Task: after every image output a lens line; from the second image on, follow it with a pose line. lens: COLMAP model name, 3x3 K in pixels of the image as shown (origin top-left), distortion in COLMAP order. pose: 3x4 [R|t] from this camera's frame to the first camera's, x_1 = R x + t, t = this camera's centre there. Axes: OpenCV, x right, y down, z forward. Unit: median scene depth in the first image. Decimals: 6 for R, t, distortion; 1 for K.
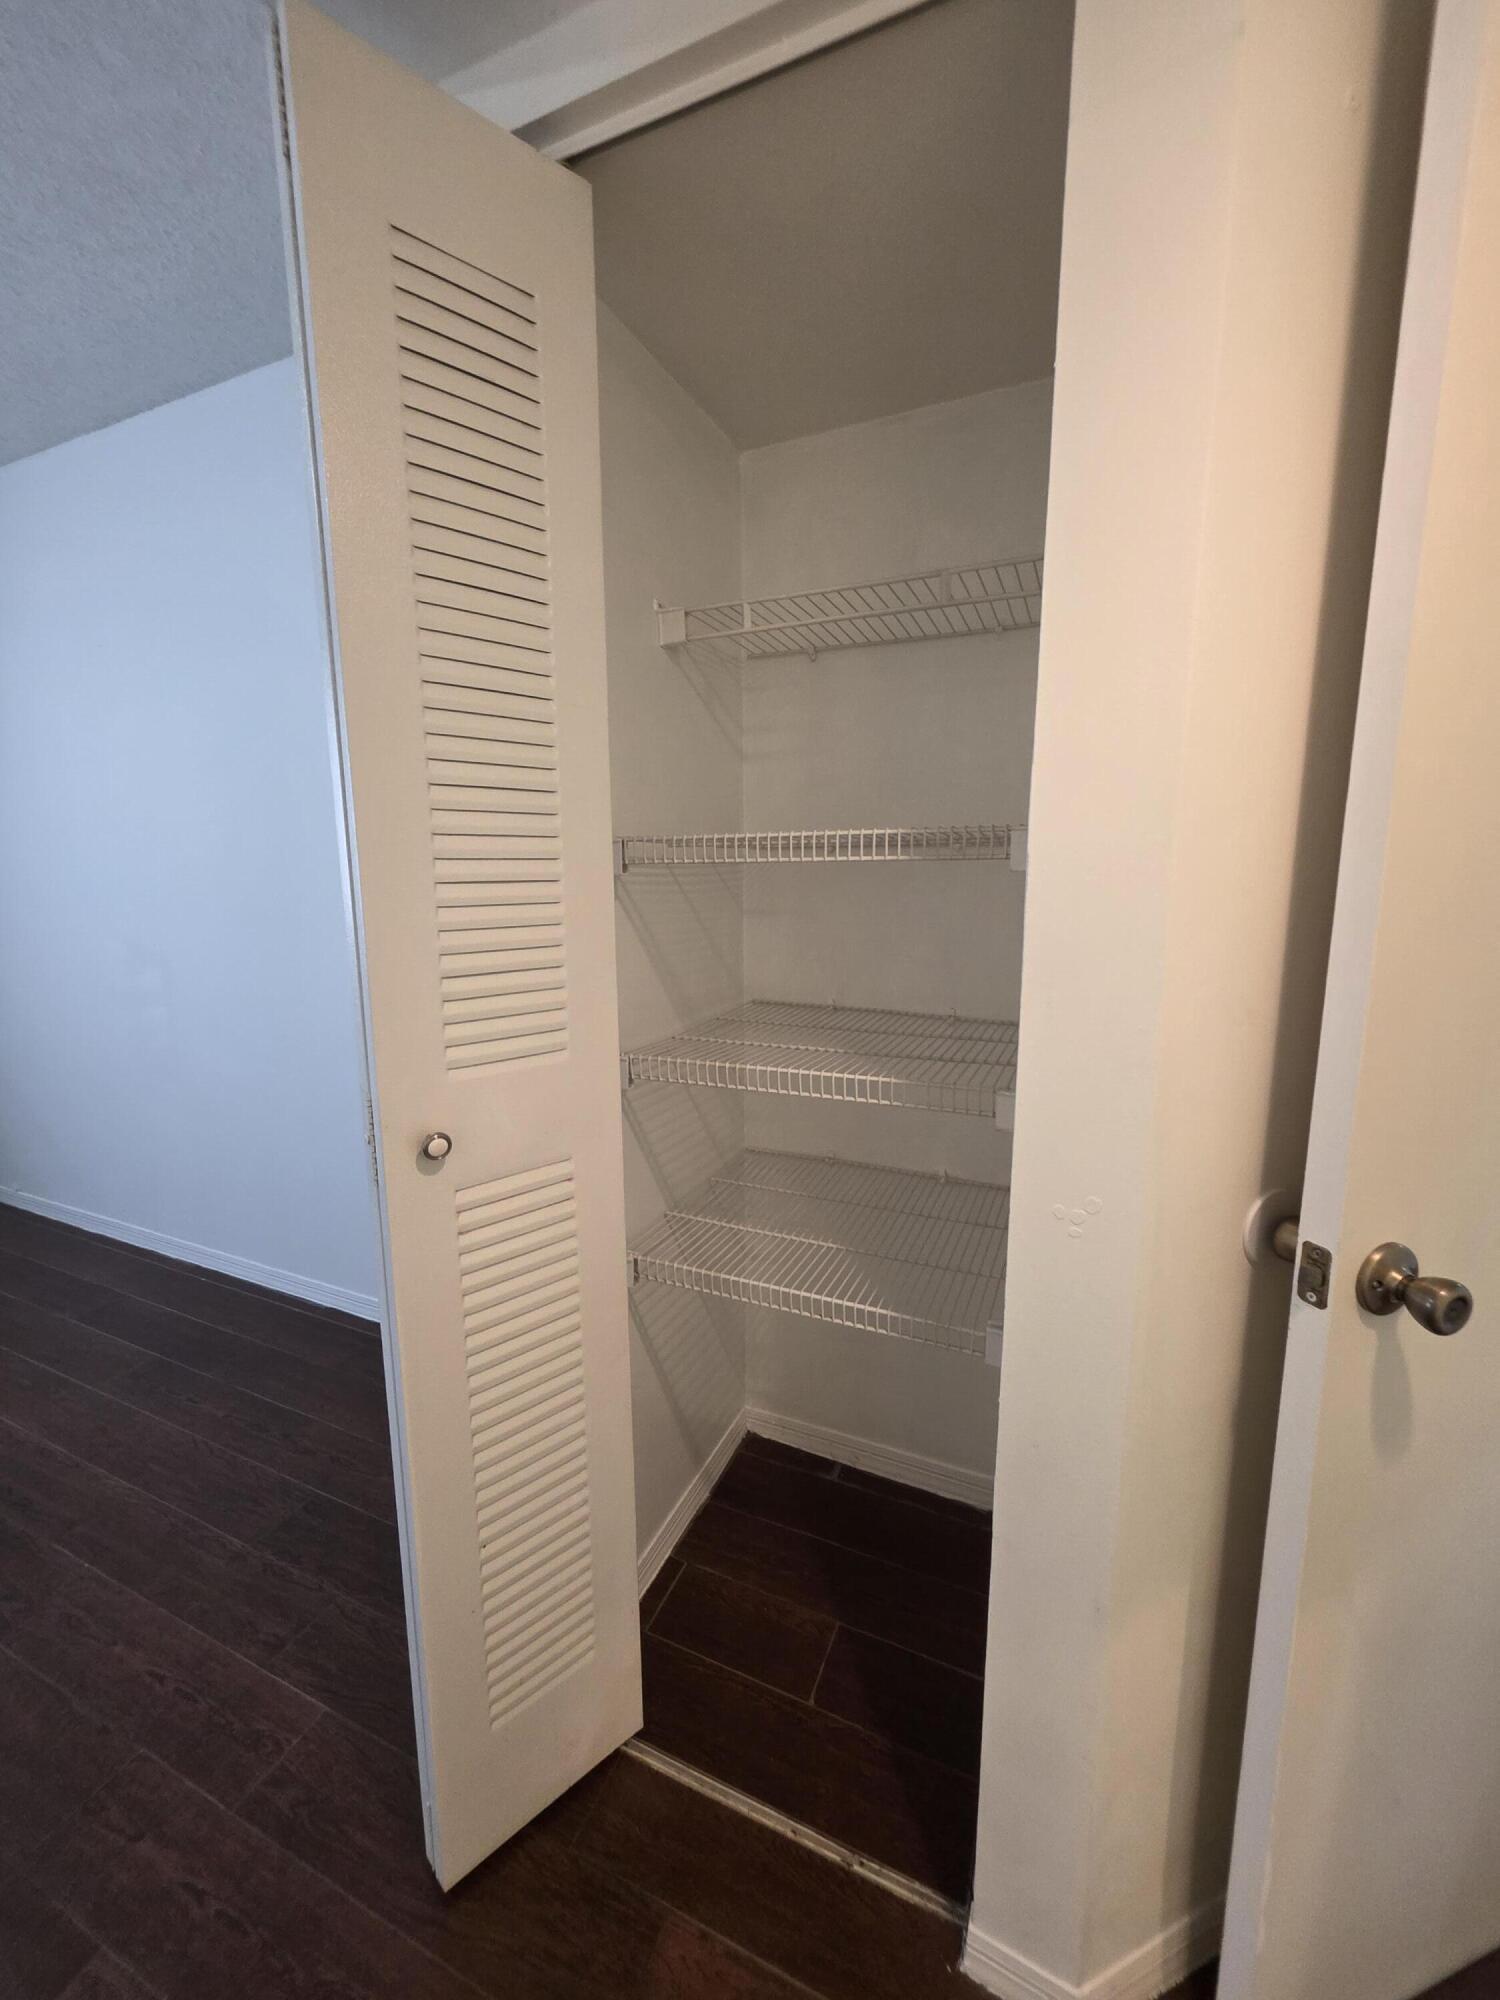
lens RADIAL K [[800.9, 0, 750.3], [0, 800.9, 999.9], [0, 0, 1]] dist [-0.006028, 0.002773]
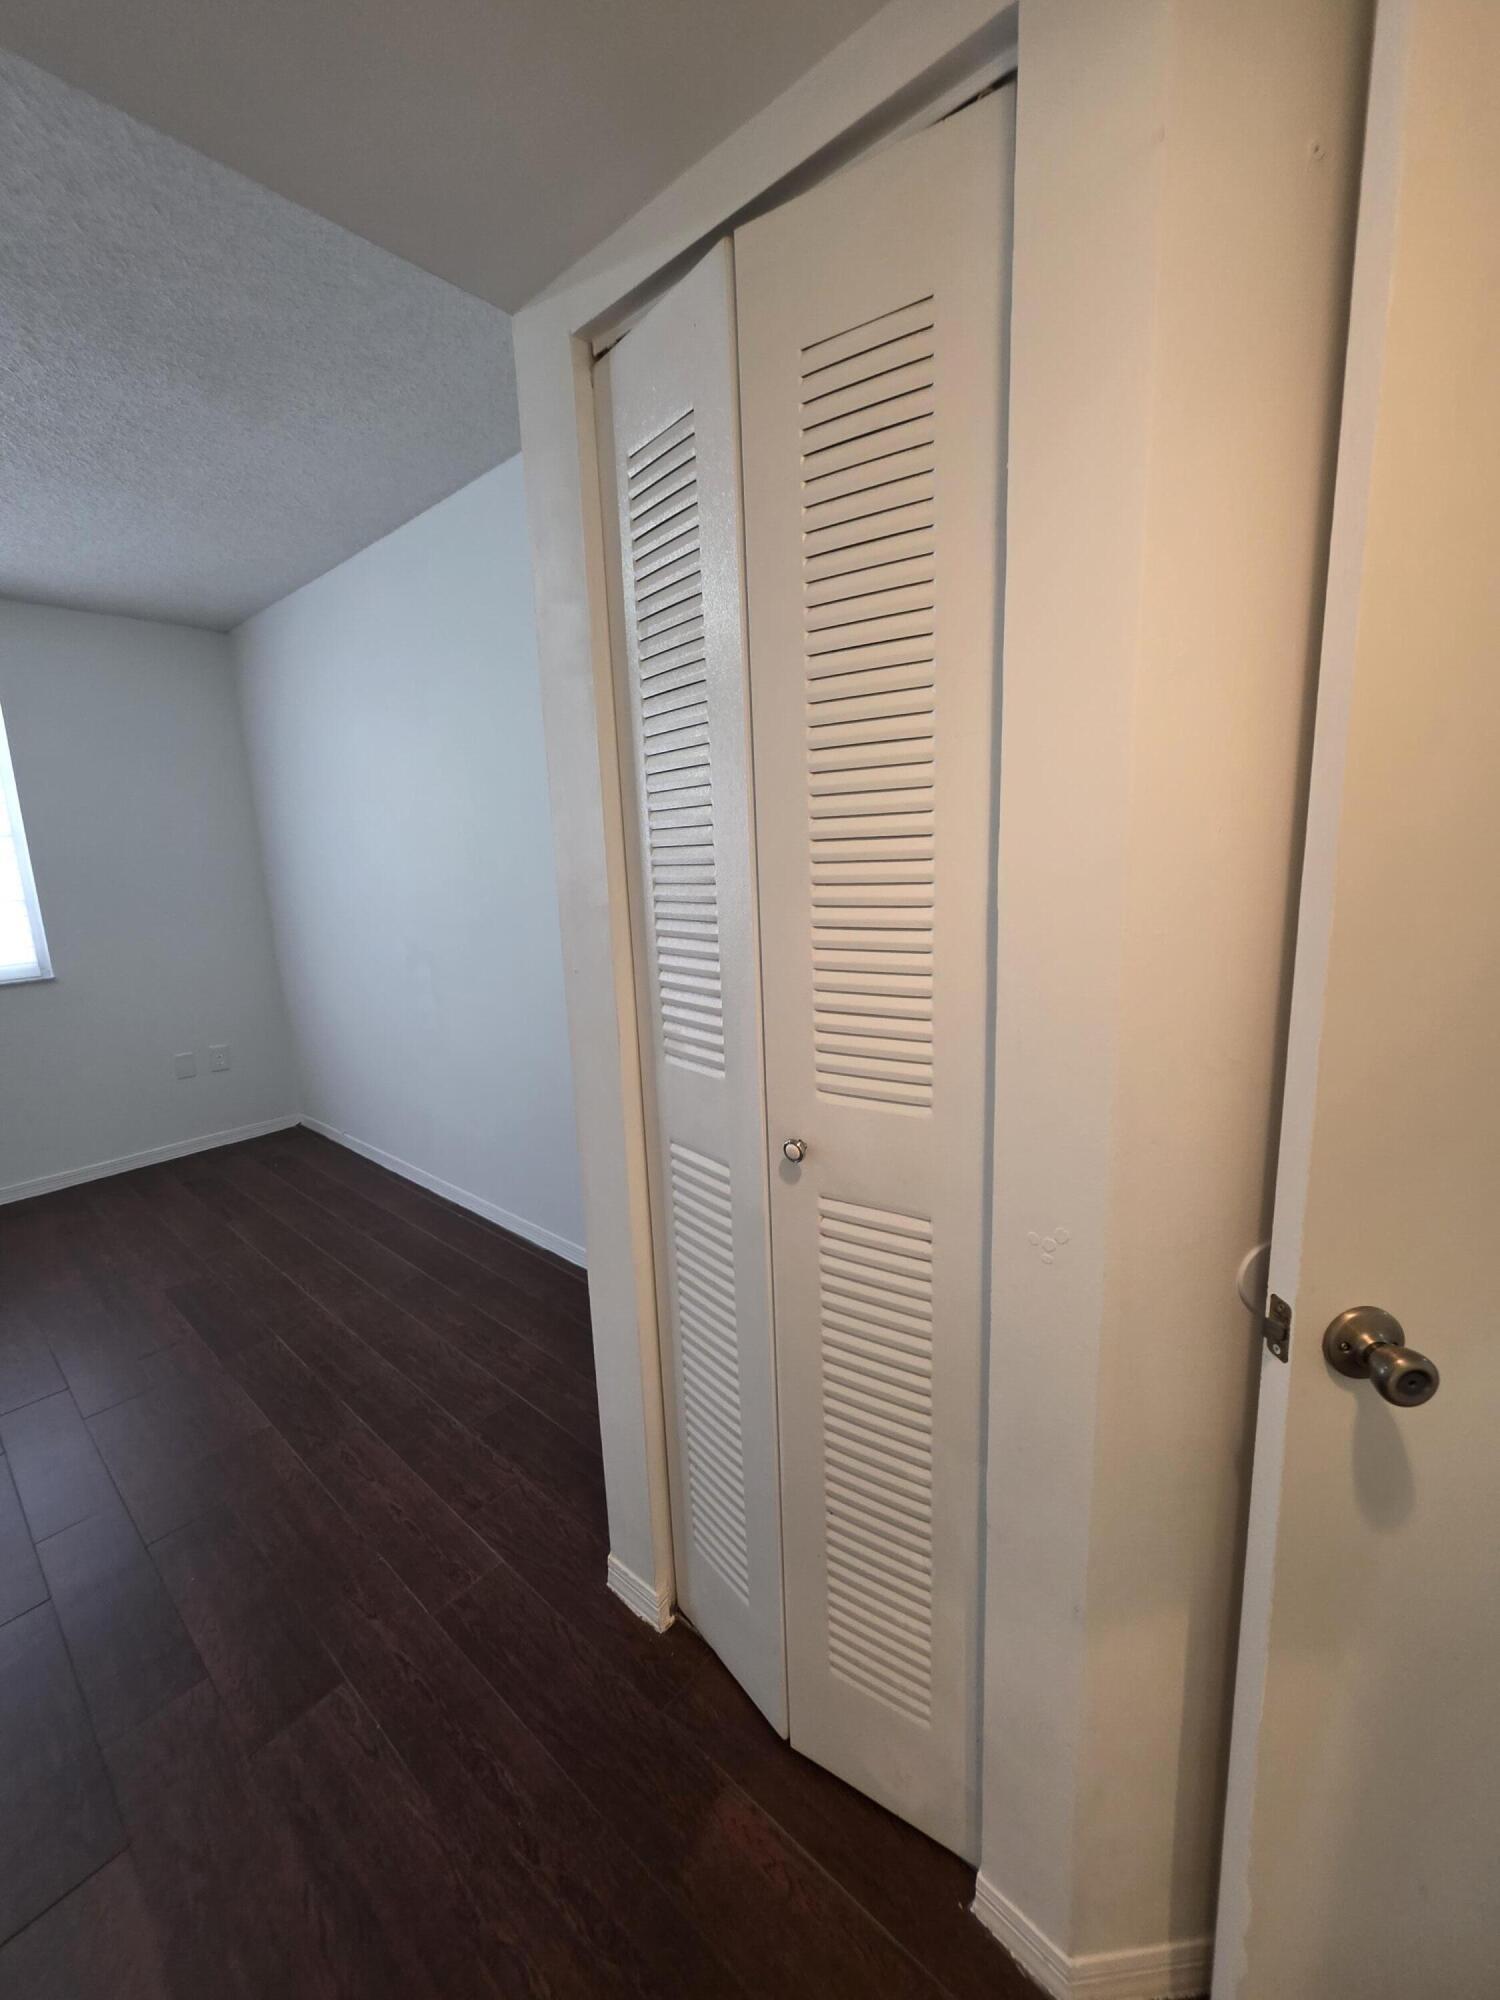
lens RADIAL K [[803.5, 0, 751.4], [0, 803.5, 994.8], [0, 0, 1]] dist [0.000130, -0.000129]
pose [[0.955144, 0.017469, -0.295626, 0.271148], [-0.010373, 0.999620, 0.025557, -0.071209], [0.295960, -0.021344, 0.954962, -0.117612]]
